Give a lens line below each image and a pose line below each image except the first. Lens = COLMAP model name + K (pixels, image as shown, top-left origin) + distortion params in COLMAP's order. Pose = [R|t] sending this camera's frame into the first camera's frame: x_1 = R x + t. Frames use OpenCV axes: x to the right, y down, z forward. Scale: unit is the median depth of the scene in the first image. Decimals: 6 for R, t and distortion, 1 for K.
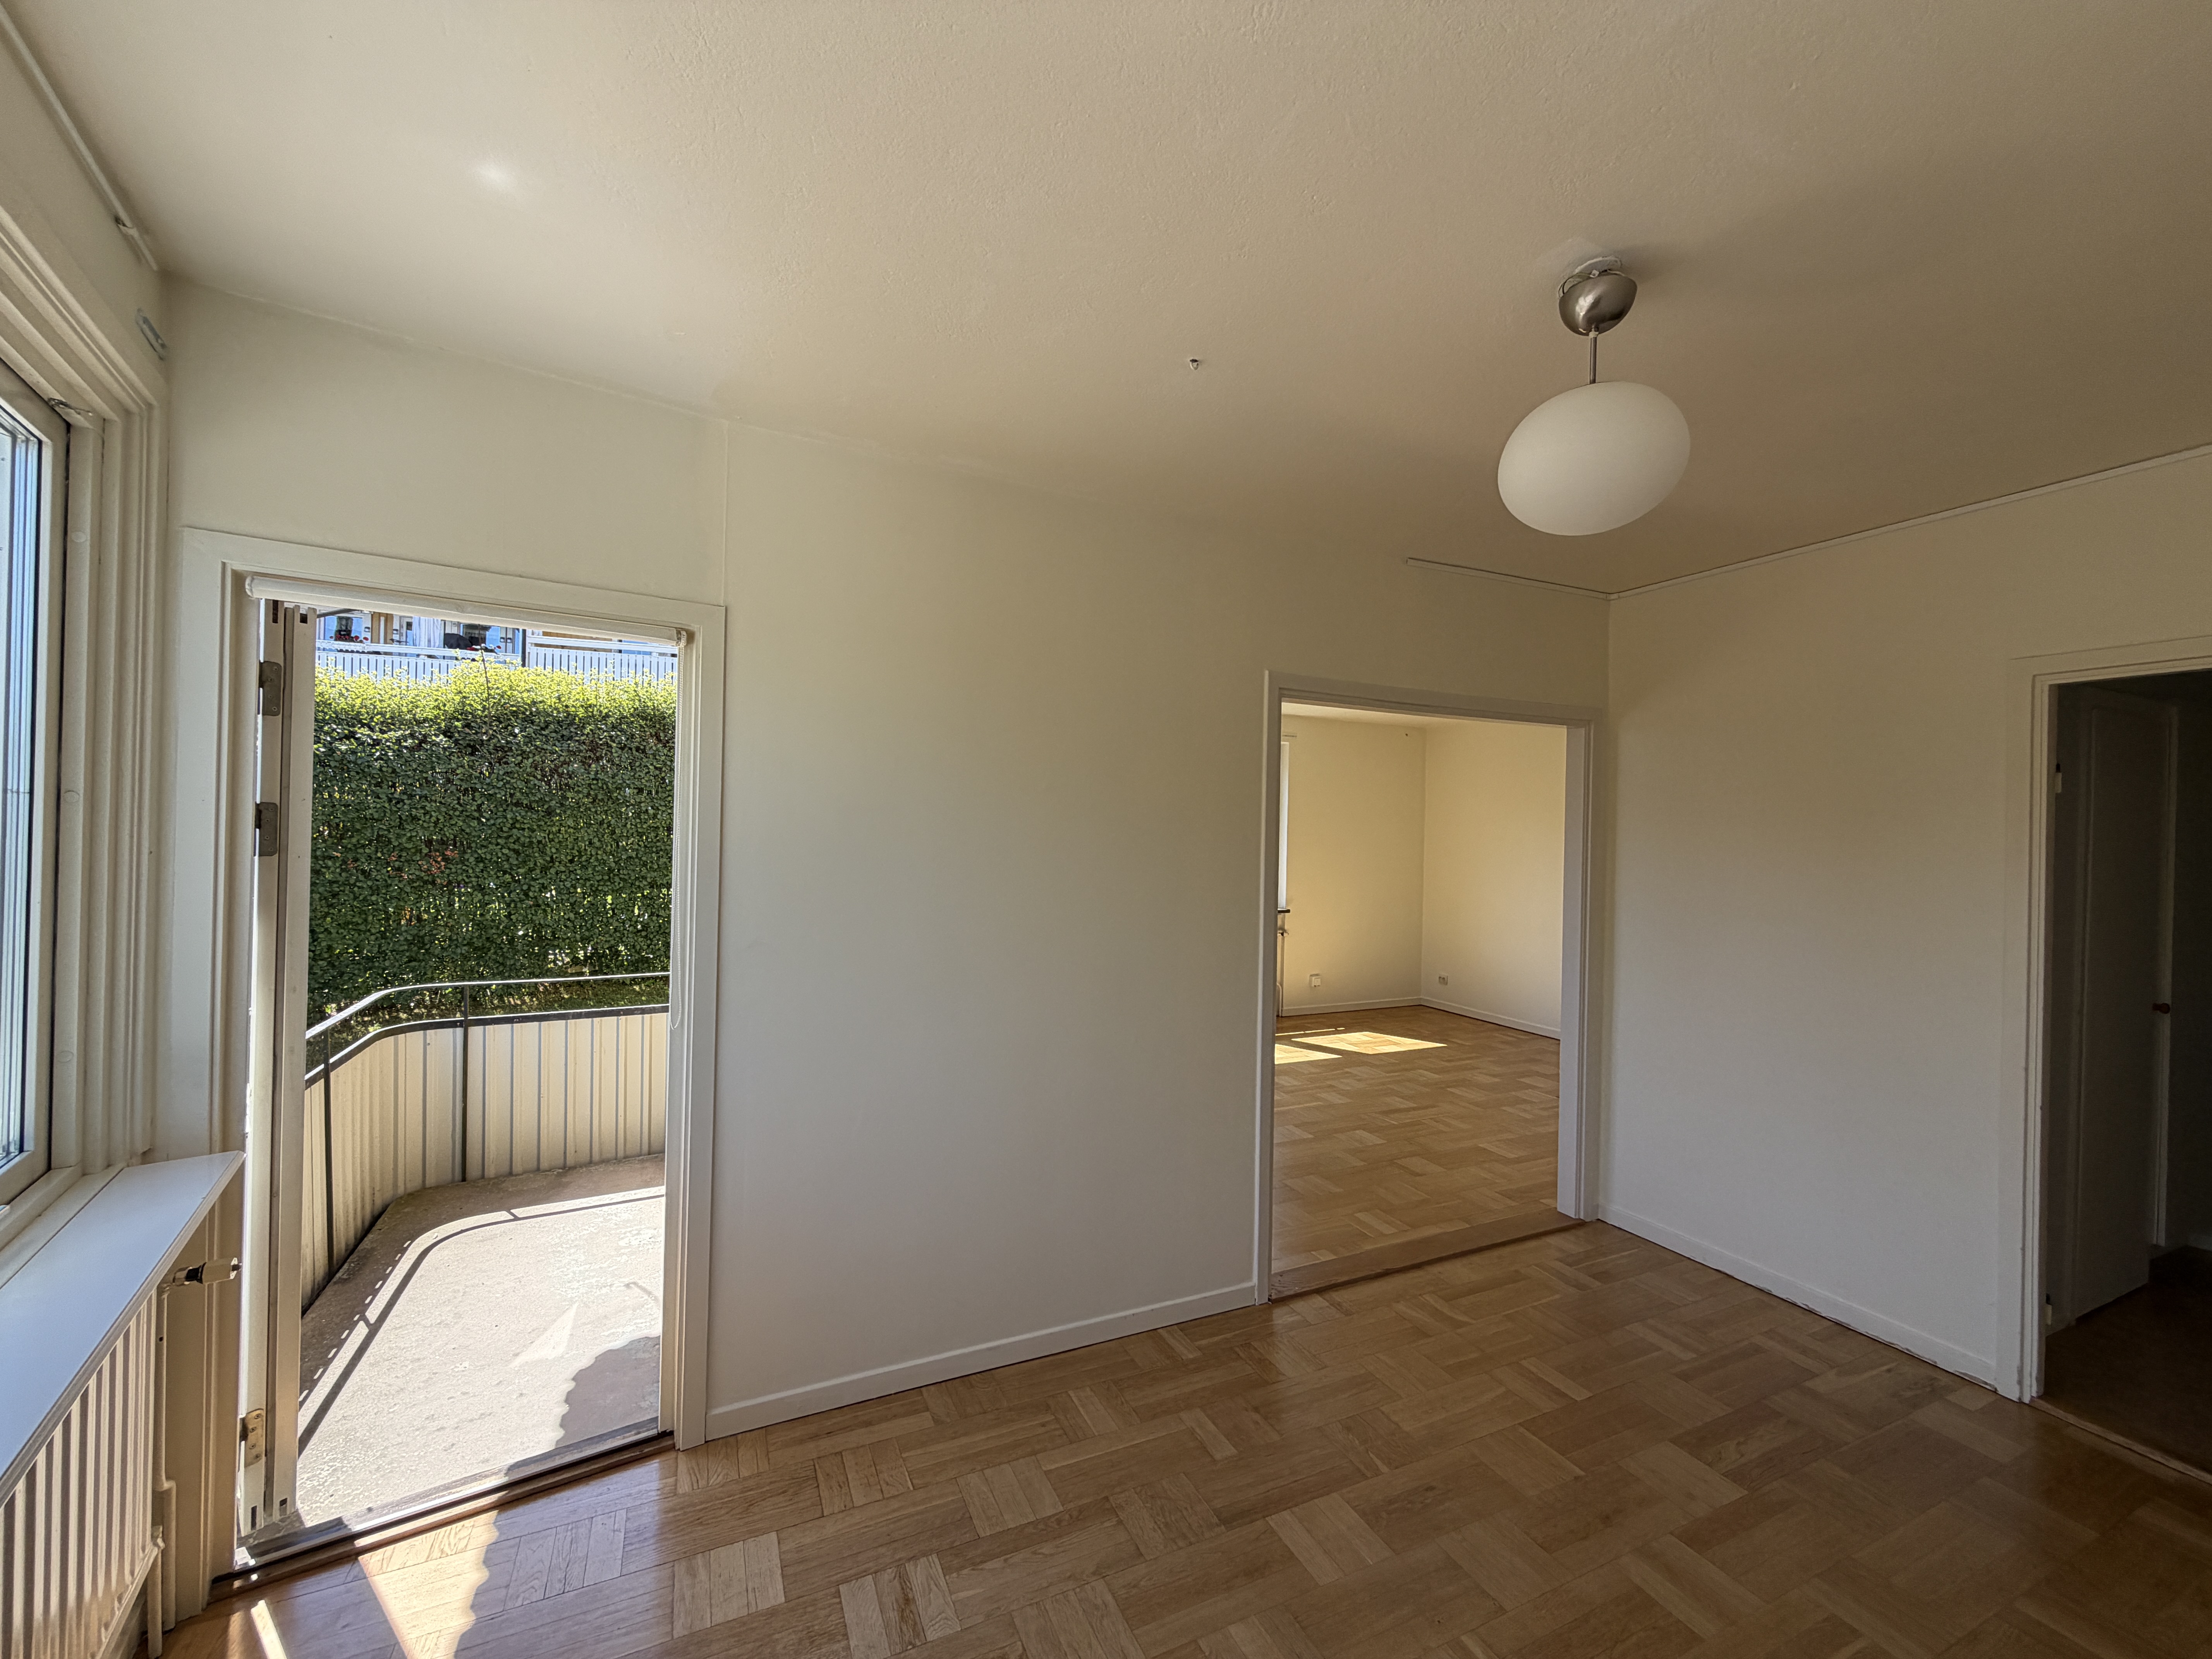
lens RADIAL K [[879.4, 0, 1098.7], [0, 879.4, 830.3], [0, 0, 1]] dist [0.000176, 0.000006]
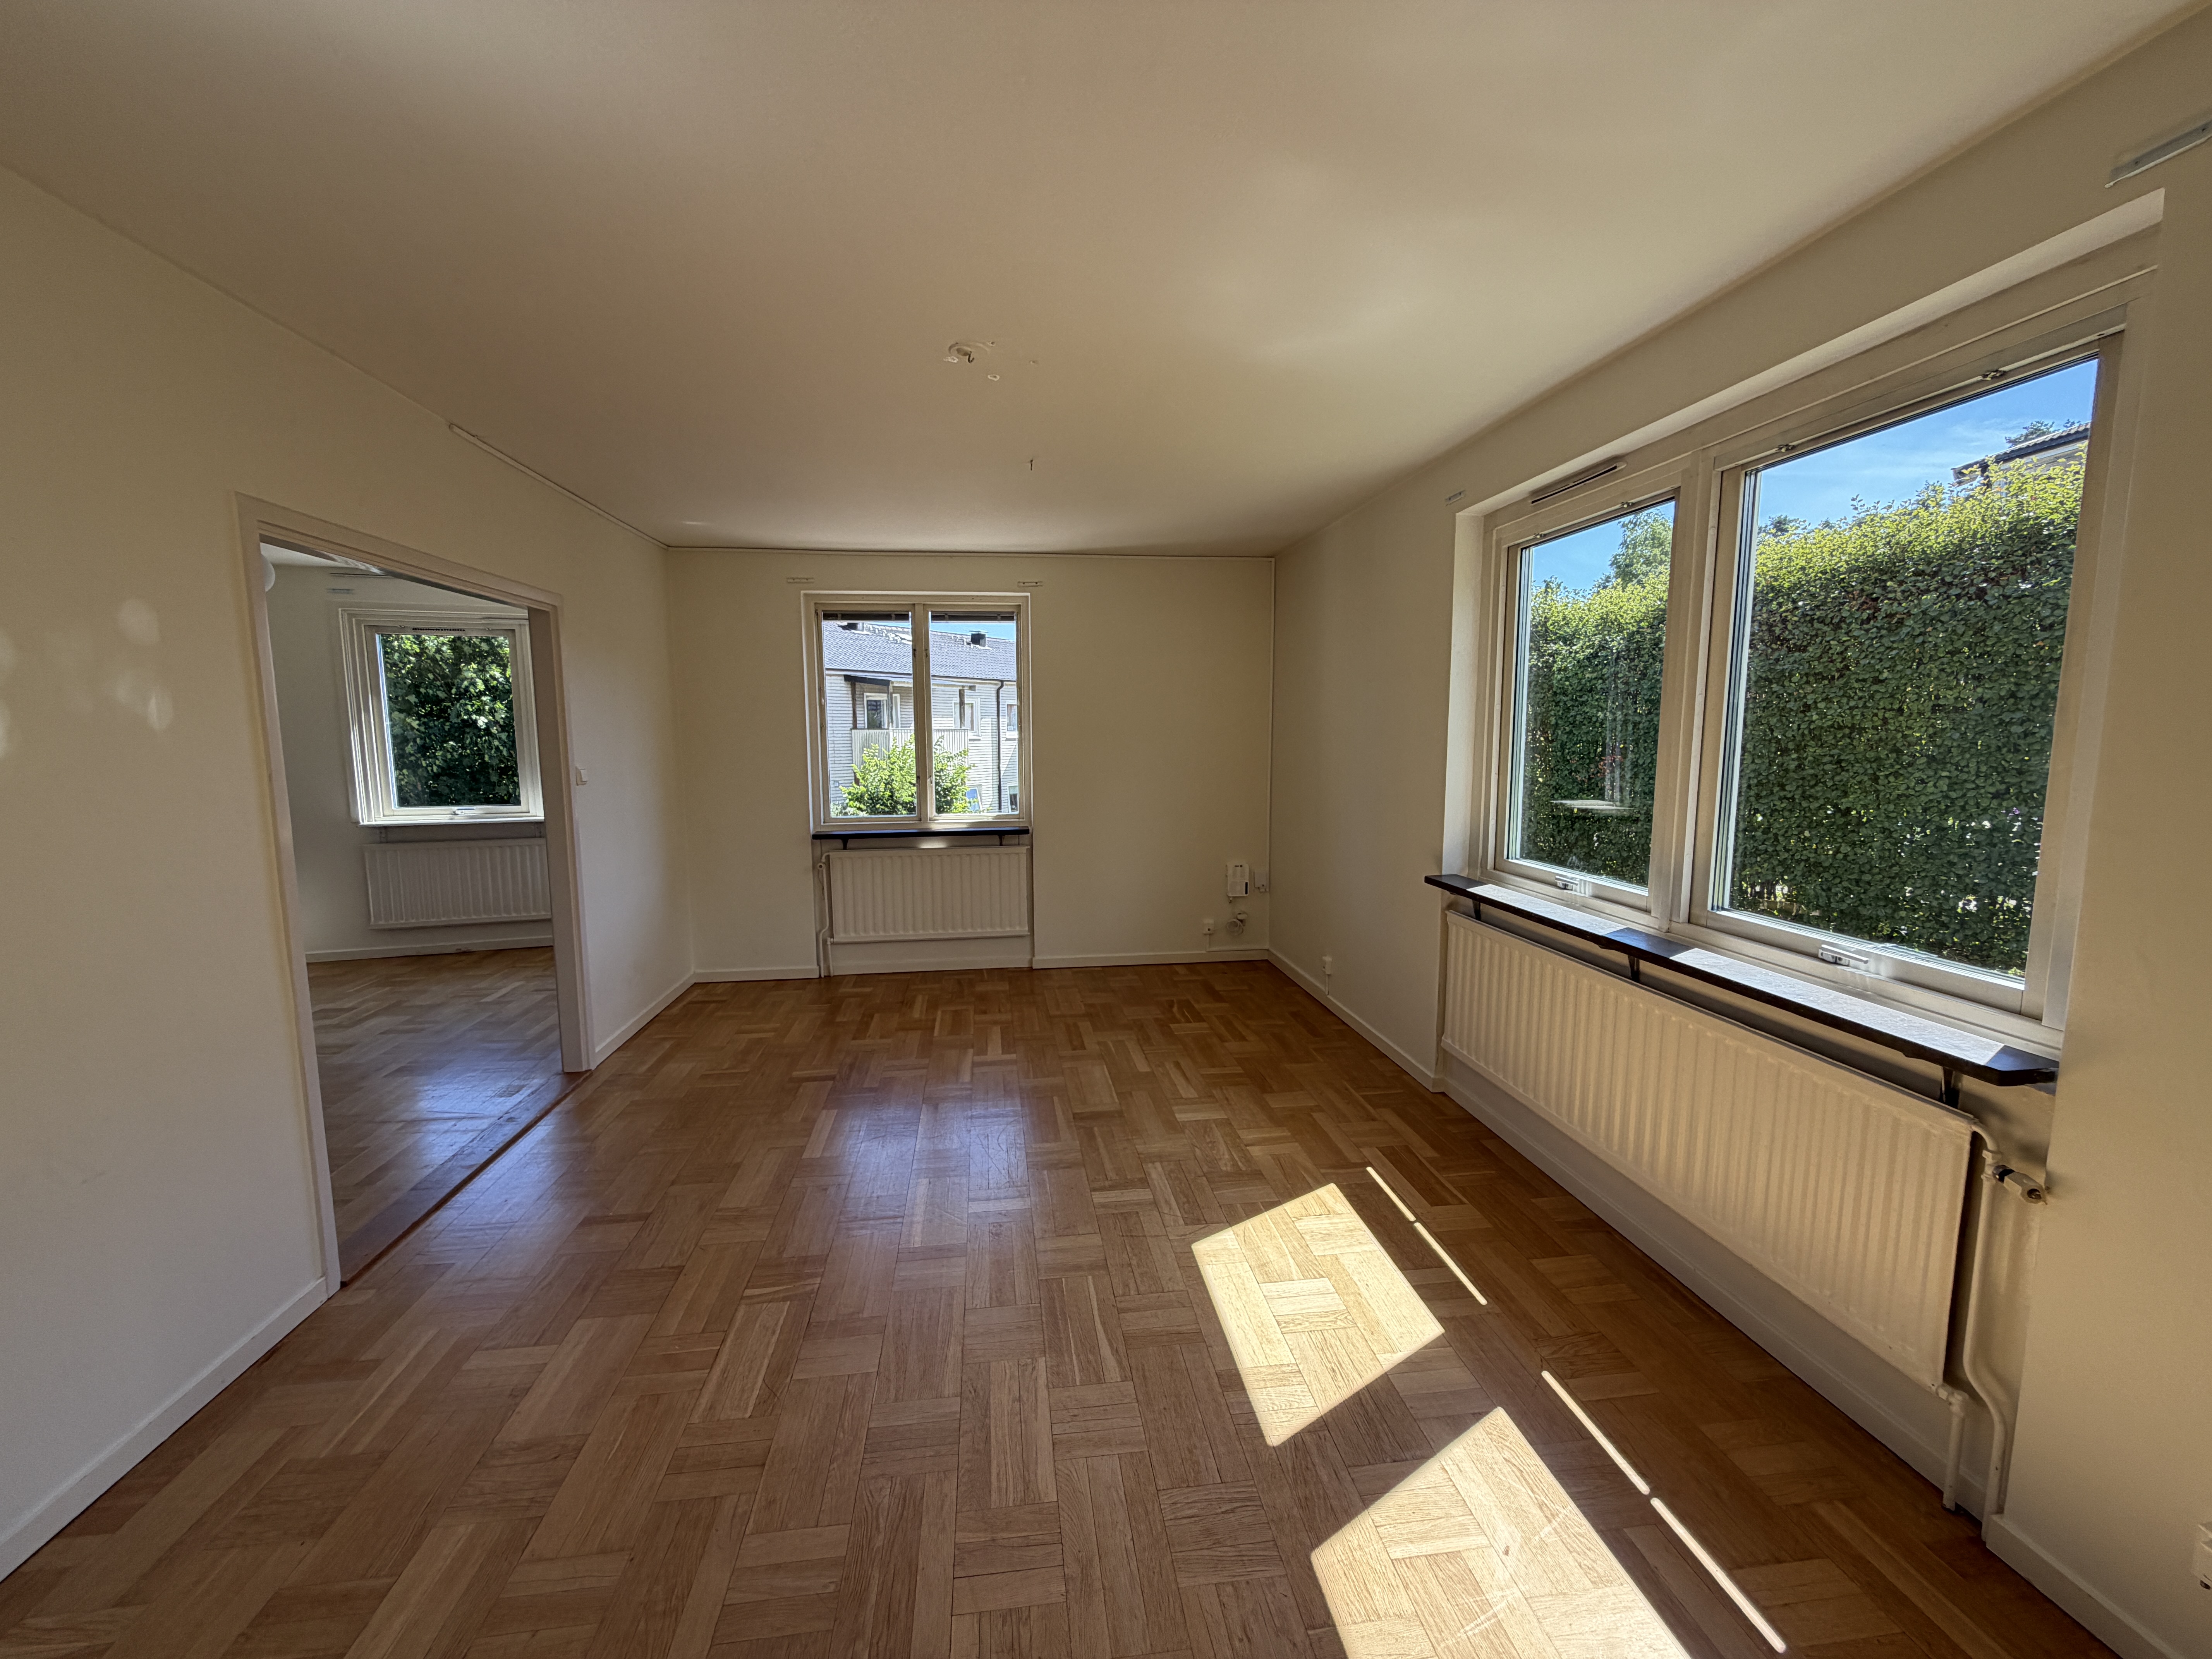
lens RADIAL K [[879.4, 0, 1098.7], [0, 879.4, 830.3], [0, 0, 1]] dist [0.000176, 0.000006]
pose [[-0.299463, 0.091674, -0.949693, 0.462591], [-0.000962, 0.995344, 0.096384, 0.014438], [0.954107, 0.029777, -0.297981, 0.843407]]
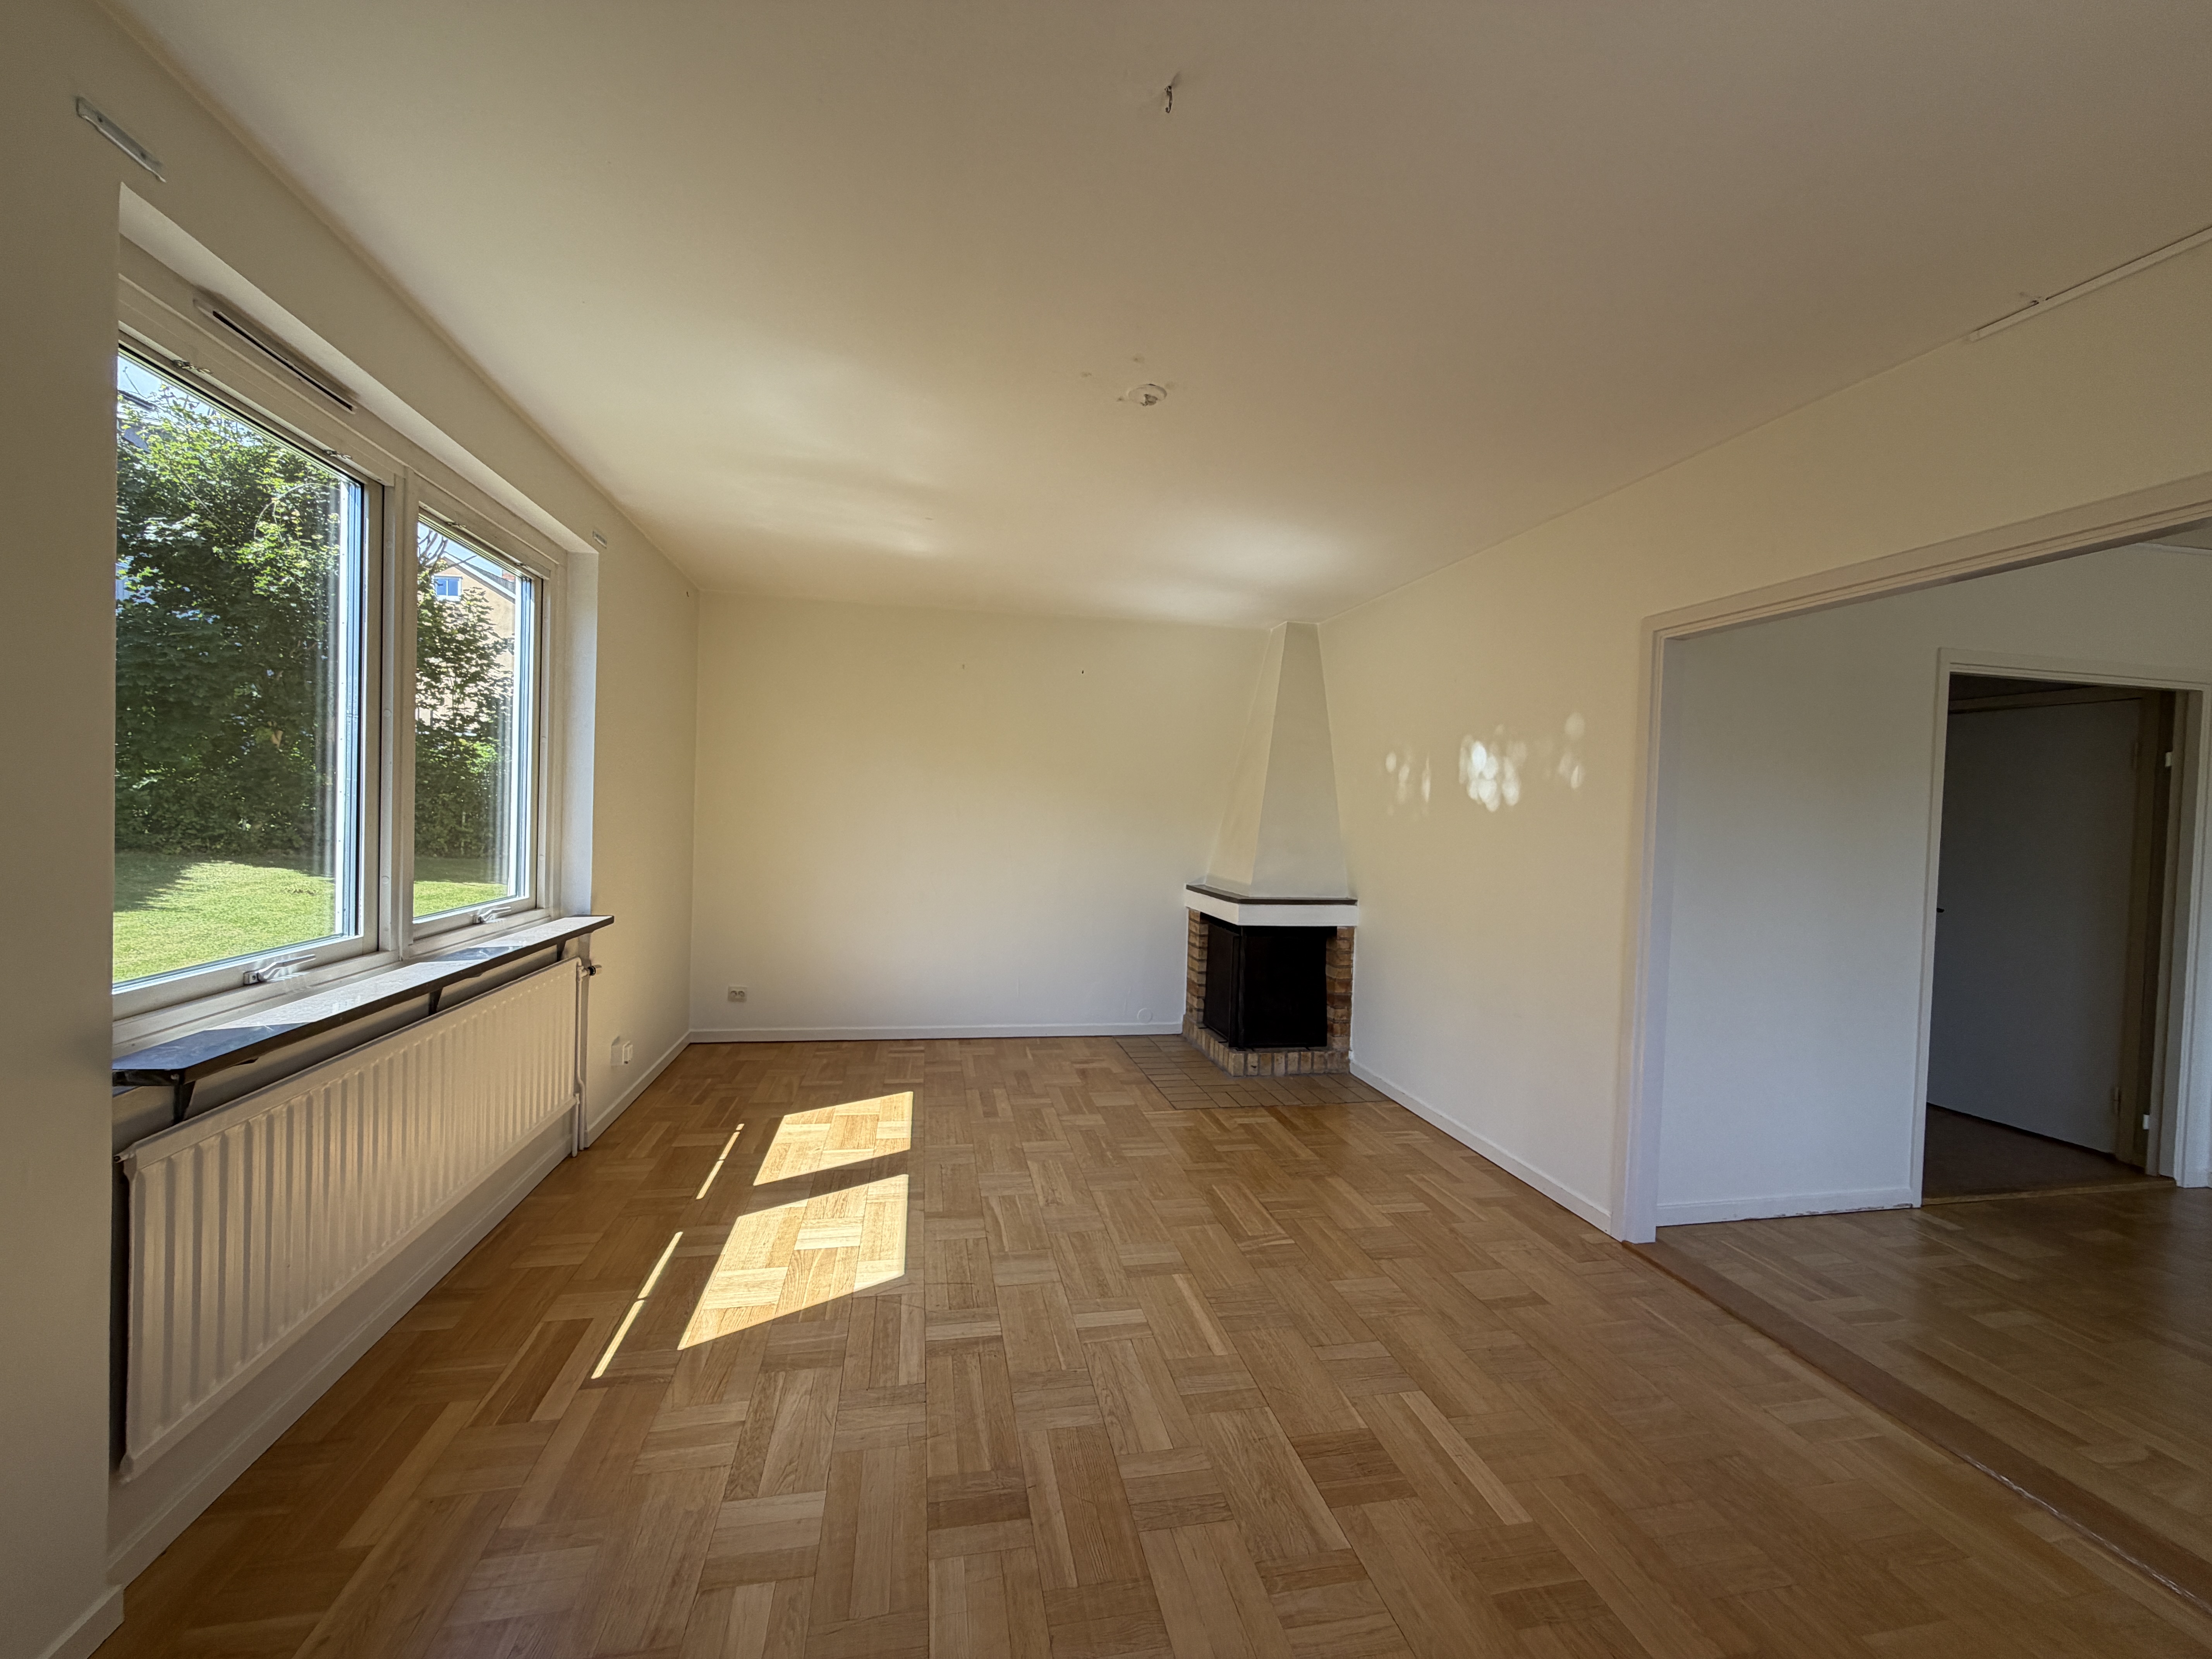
lens RADIAL K [[879.4, 0, 1098.7], [0, 879.4, 830.3], [0, 0, 1]] dist [0.000176, 0.000006]
pose [[0.228423, -0.035042, 0.972931, -0.171823], [-0.026568, 0.998755, 0.042210, 0.017939], [-0.973199, -0.035490, 0.227208, 0.634096]]
